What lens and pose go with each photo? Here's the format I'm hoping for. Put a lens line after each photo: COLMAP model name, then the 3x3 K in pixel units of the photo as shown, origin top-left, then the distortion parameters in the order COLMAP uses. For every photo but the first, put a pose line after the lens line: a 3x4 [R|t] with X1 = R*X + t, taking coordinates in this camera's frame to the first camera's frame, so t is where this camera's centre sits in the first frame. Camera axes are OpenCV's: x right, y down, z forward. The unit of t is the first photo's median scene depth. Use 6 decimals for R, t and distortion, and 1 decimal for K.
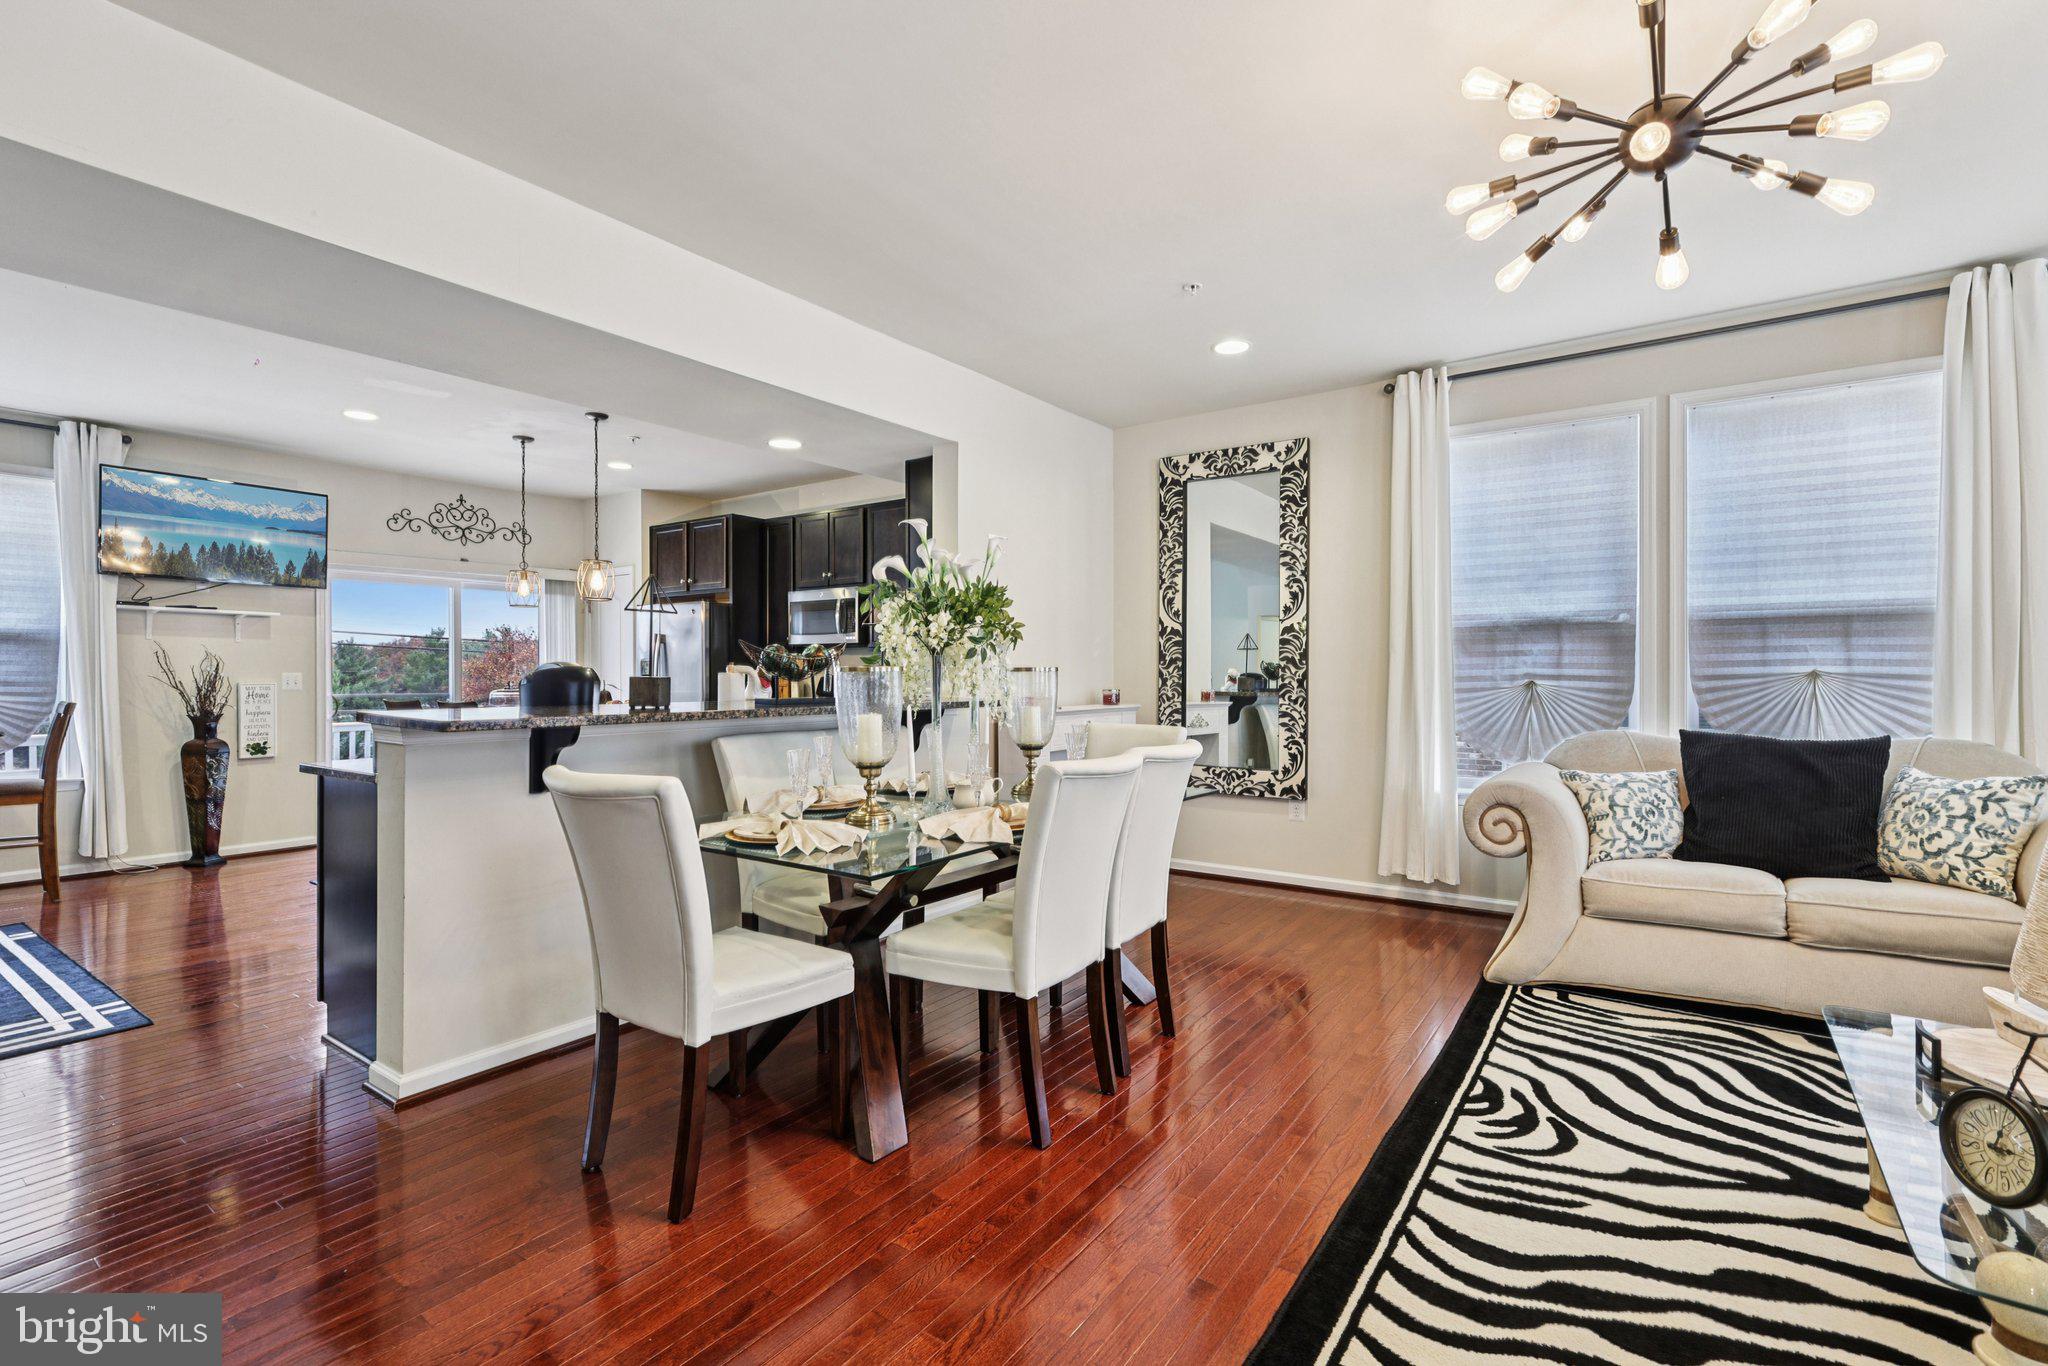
lens RADIAL K [[940.4, 0, 1020.3], [0, 940.4, 676.4], [0, 0, 1]] dist [-0.000095, -0.000063]
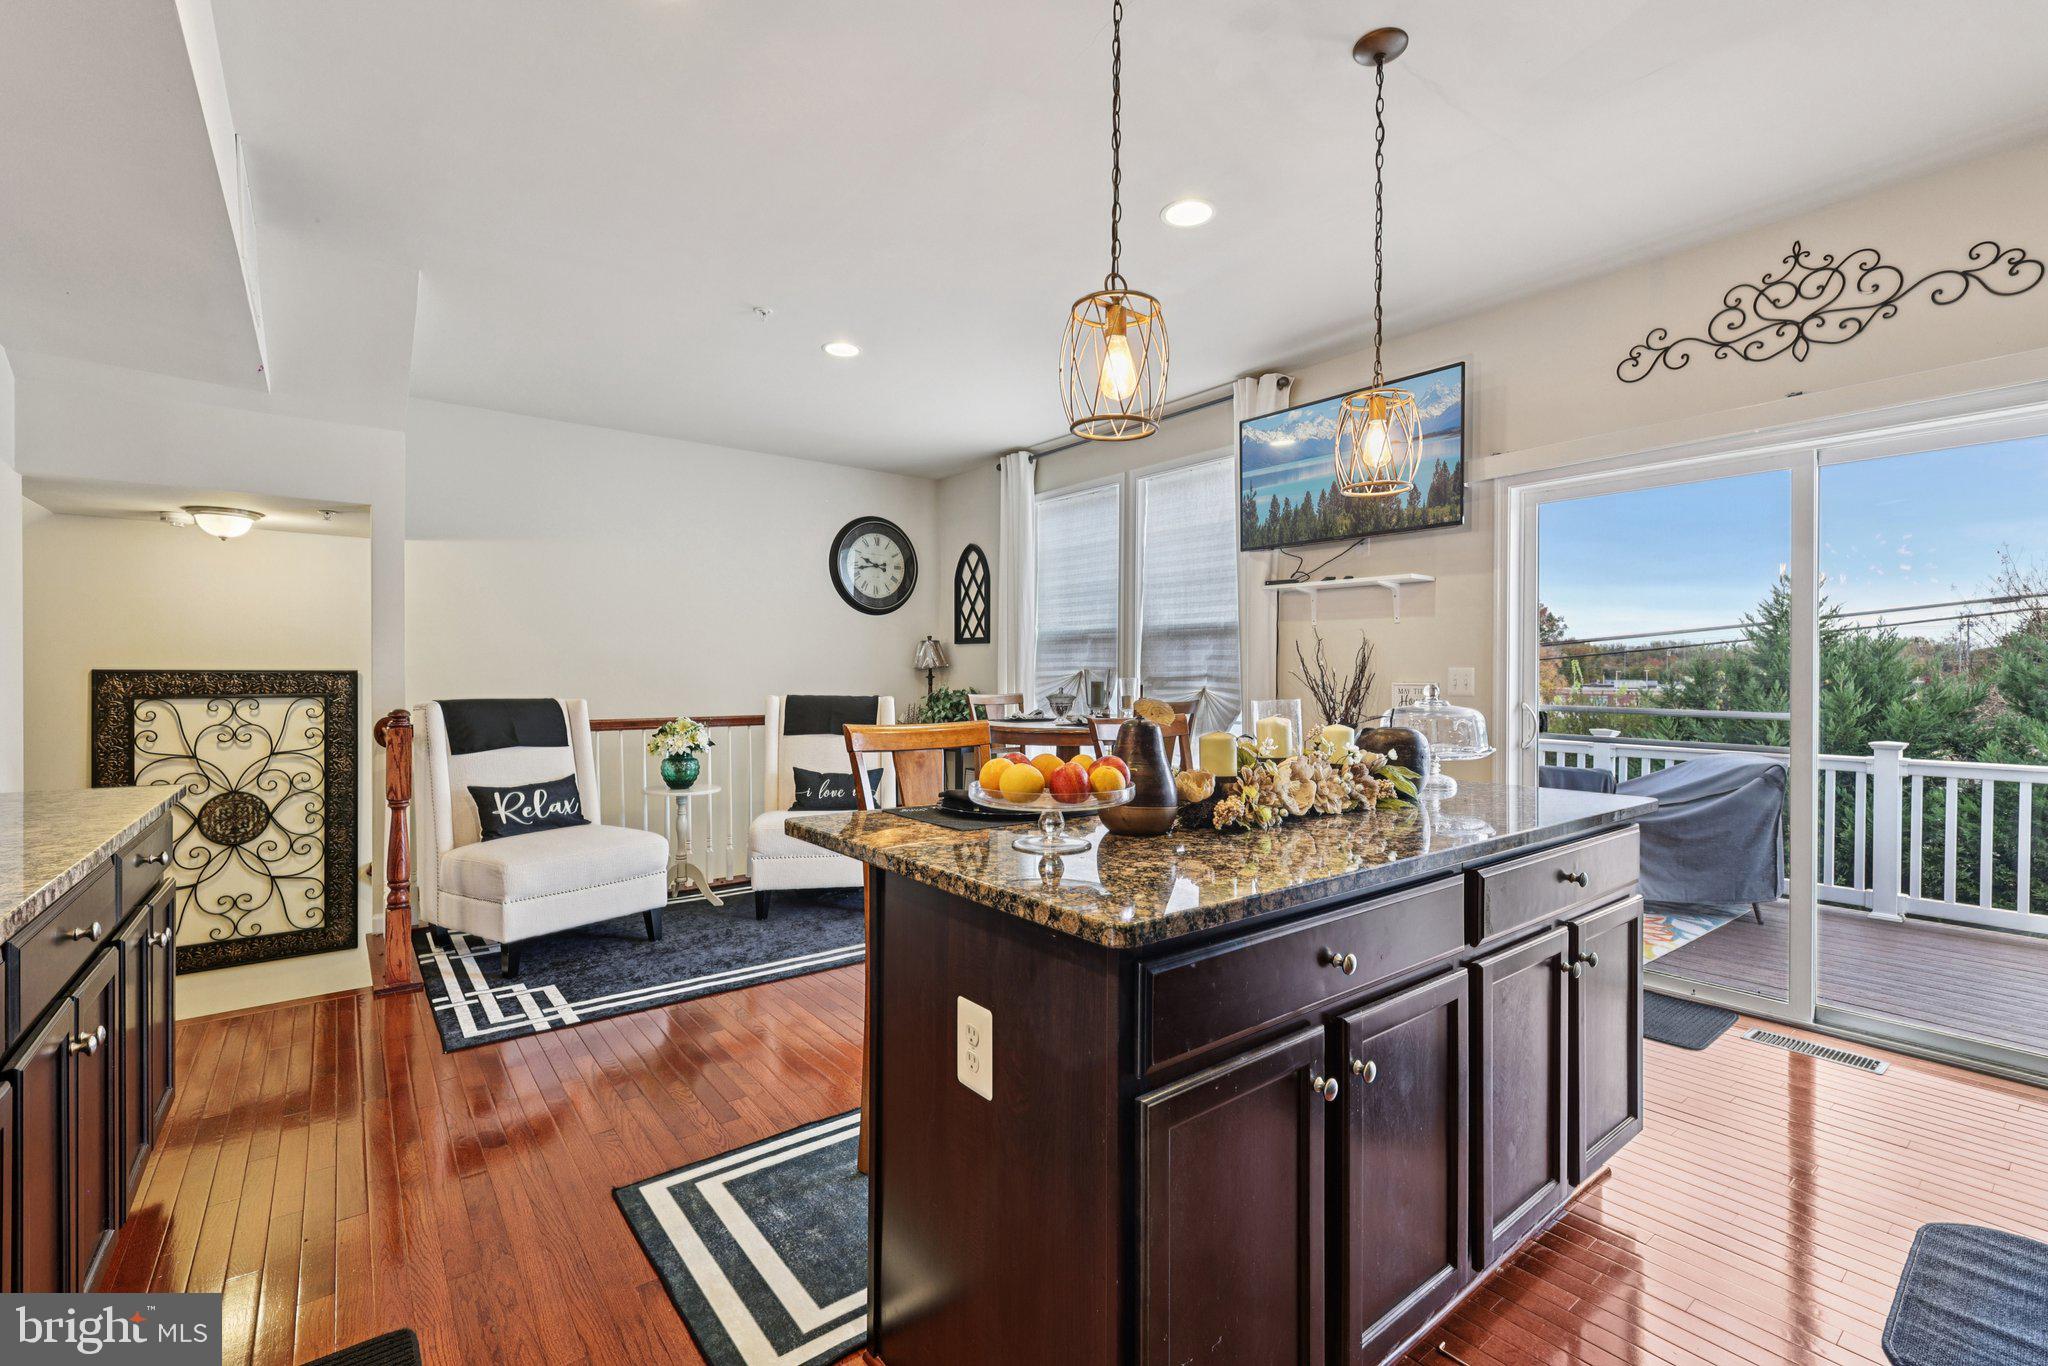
lens RADIAL K [[881.2, 0, 1024.0], [0, 881.2, 676.8], [0, 0, 1]] dist [-0.000232, -0.000036]
pose [[-0.291593, 0.005484, -0.956527, -0.121742], [-0.004435, 0.999965, 0.007086, -0.000698], [0.956532, 0.006309, -0.291558, 0.812582]]
